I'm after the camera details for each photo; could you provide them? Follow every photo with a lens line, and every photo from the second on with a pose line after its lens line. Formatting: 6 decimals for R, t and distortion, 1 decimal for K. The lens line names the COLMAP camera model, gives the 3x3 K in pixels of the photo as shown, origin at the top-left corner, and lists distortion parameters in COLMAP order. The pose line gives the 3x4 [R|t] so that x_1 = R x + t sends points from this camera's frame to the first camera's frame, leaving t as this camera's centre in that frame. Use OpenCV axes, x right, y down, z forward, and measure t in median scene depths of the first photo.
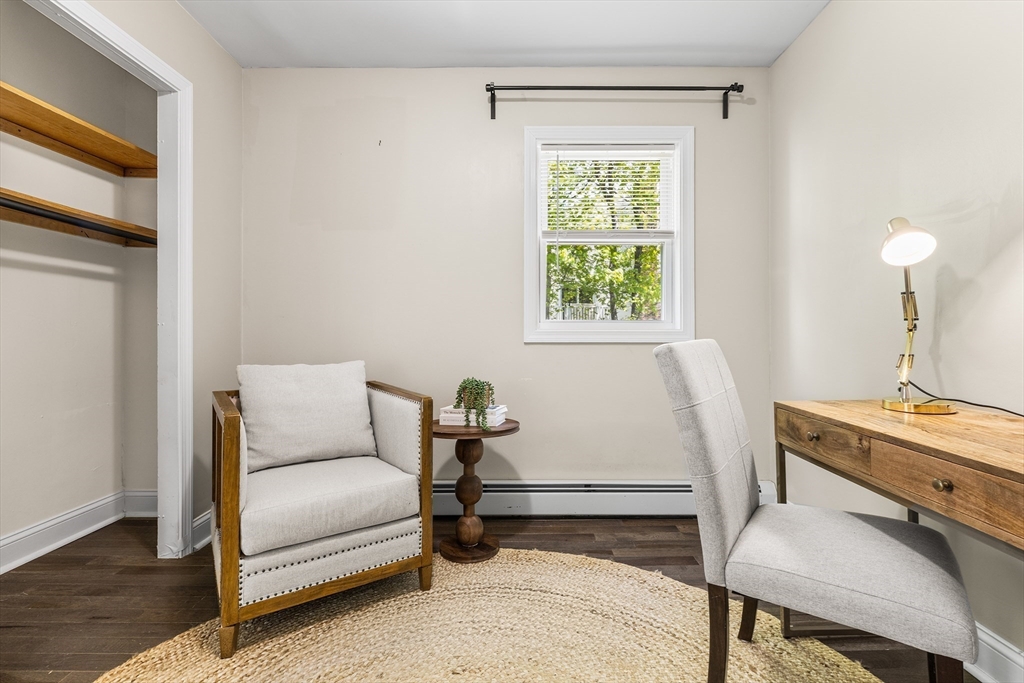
lens RADIAL K [[472.2, 0, 515.5], [0, 472.2, 332.0], [0, 0, 1]] dist [0.001097, 0.000347]
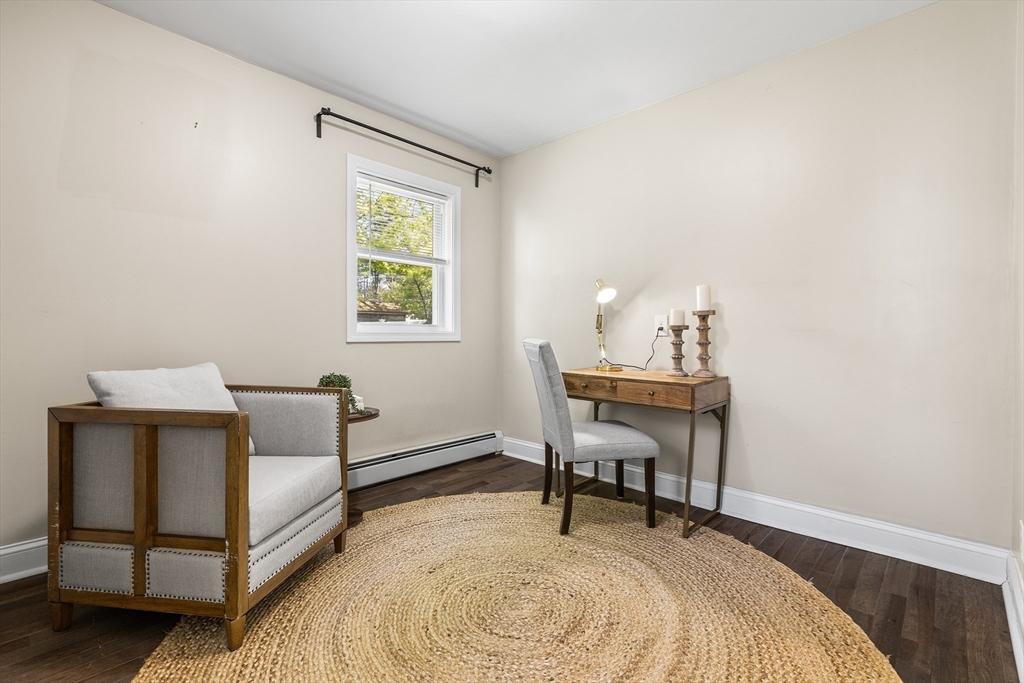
lens RADIAL K [[465.9, 0, 512.0], [0, 465.9, 341.5], [0, 0, 1]] dist [0.000992, 0.000094]
pose [[0.682820, -0.009237, 0.730529, -0.654949], [-0.006172, 0.999811, 0.018411, -0.002554], [-0.730561, -0.017081, 0.682634, -0.085635]]
